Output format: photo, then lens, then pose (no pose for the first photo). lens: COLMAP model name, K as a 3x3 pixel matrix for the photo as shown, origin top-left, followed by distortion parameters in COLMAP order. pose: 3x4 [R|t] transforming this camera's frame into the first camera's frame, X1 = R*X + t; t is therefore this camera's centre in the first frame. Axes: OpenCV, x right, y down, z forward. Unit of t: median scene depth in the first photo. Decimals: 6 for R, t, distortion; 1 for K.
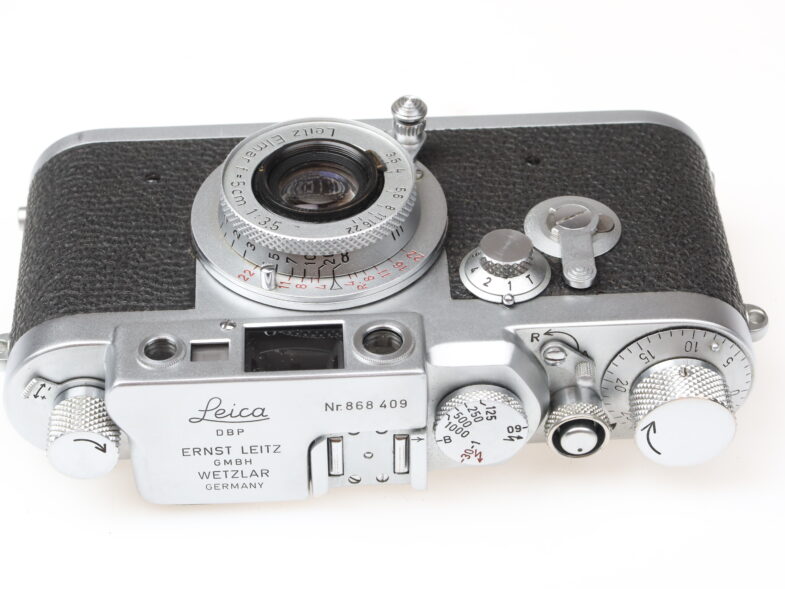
lens RADIAL K [[2056.7, 0, 392.5], [0, 2056.7, 294.5], [0, 0, 1]] dist [-0.032816, -0.377929]
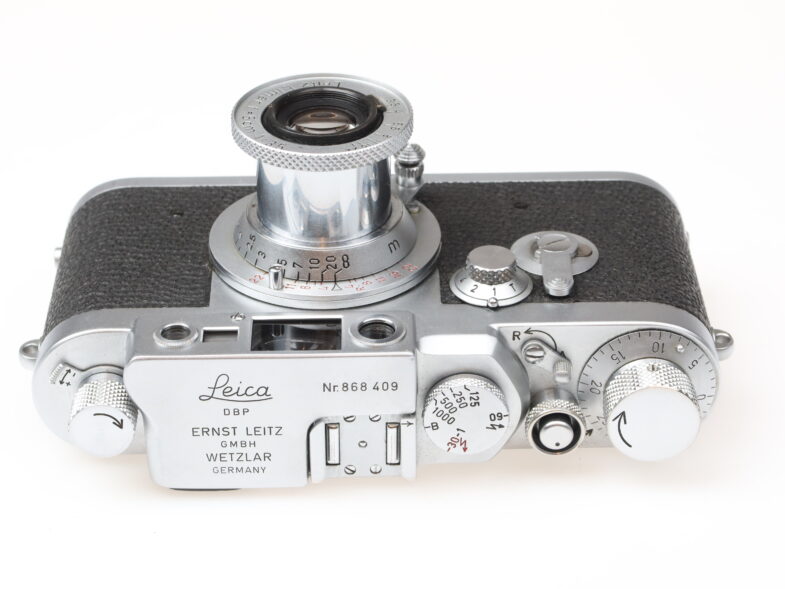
lens RADIAL K [[2056.7, 0, 392.5], [0, 2056.7, 294.5], [0, 0, 1]] dist [-0.032816, -0.377929]
pose [[0.999544, 0.018485, -0.023880, 0.028731], [-0.022415, 0.984043, -0.176511, 0.193175], [0.020236, 0.176966, 0.984009, -0.086481]]
